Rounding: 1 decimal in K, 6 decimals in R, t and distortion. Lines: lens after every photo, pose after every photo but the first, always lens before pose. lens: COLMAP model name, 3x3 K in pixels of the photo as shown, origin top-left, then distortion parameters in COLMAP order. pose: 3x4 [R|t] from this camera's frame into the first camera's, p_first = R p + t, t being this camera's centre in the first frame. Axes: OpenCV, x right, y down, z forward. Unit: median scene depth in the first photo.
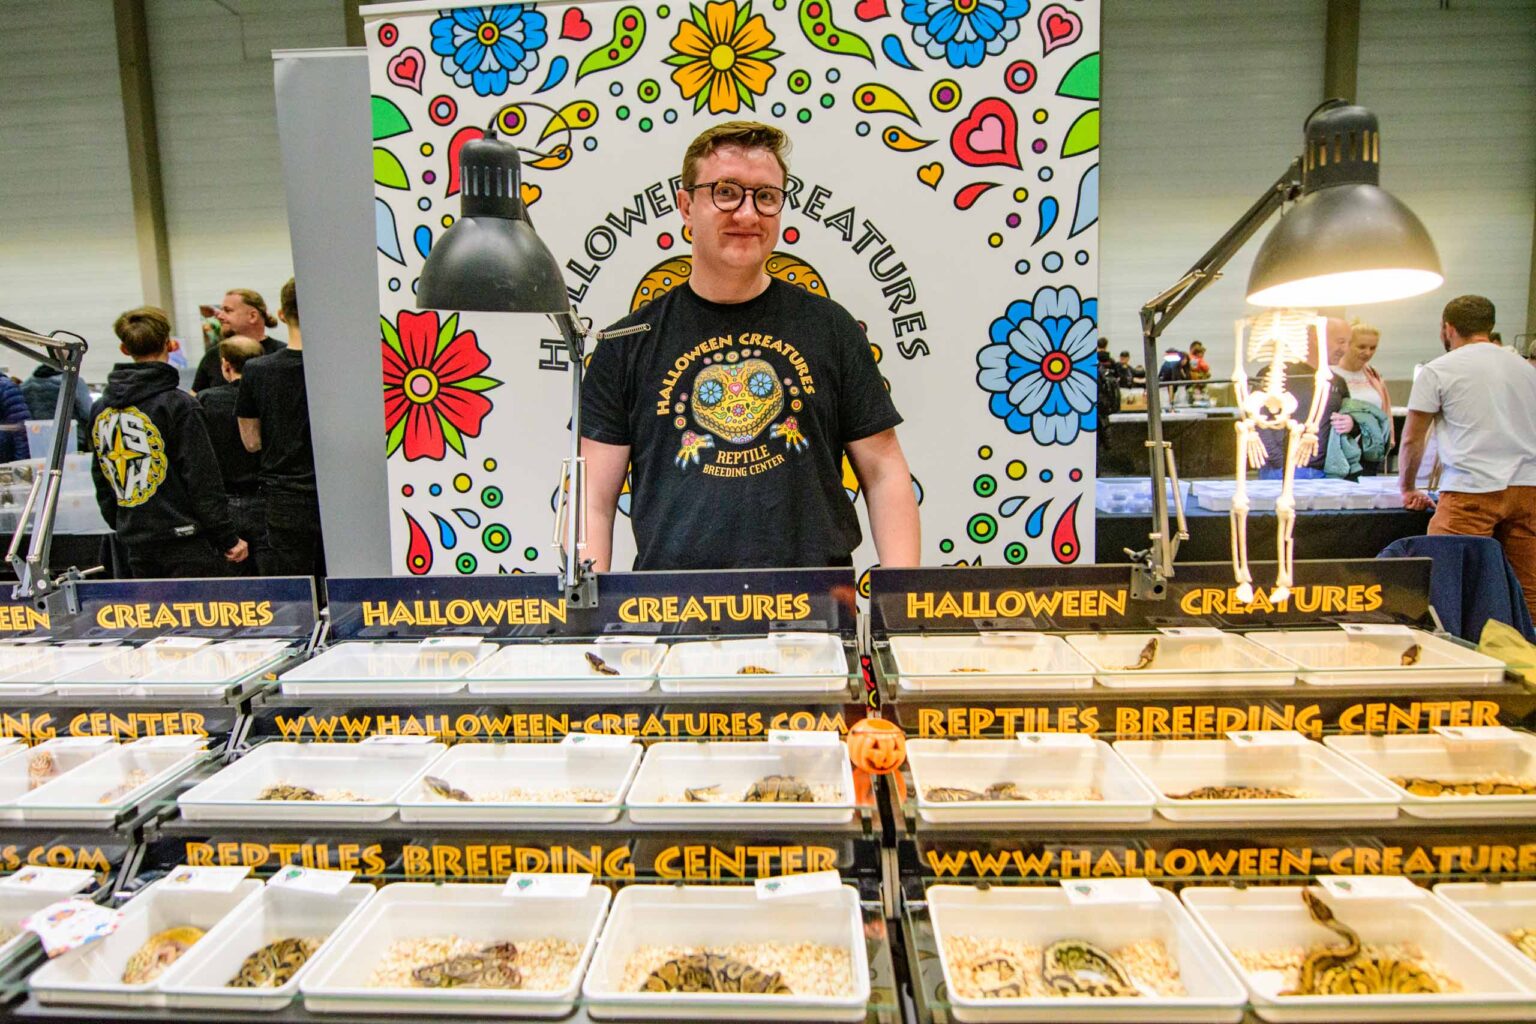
lens RADIAL K [[952.7, 0, 763.5], [0, 952.7, 511.4], [0, 0, 1]] dist [-0.005171, -0.000578]
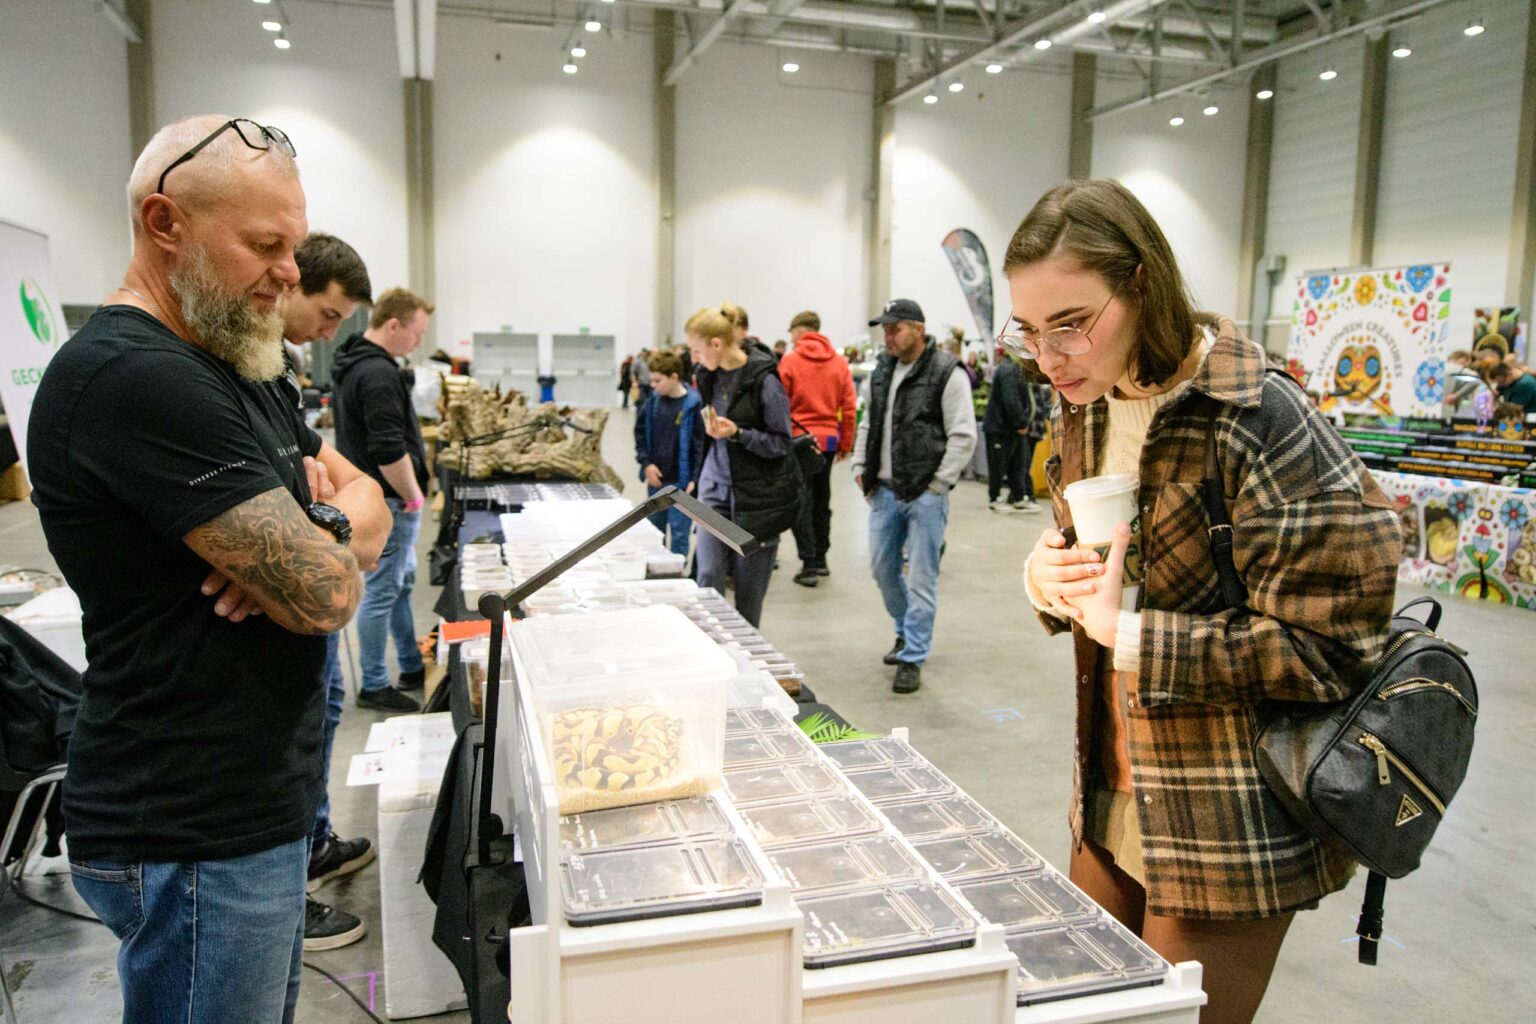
lens RADIAL K [[1123.4, 0, 768.3], [0, 1123.4, 510.5], [0, 0, 1]] dist [0.002114, 0.000711]
pose [[0.323182, 0.152863, -0.933909, 3.252963], [-0.136080, 0.984118, 0.113990, 0.152570], [0.936502, 0.090246, 0.338851, -2.406890]]
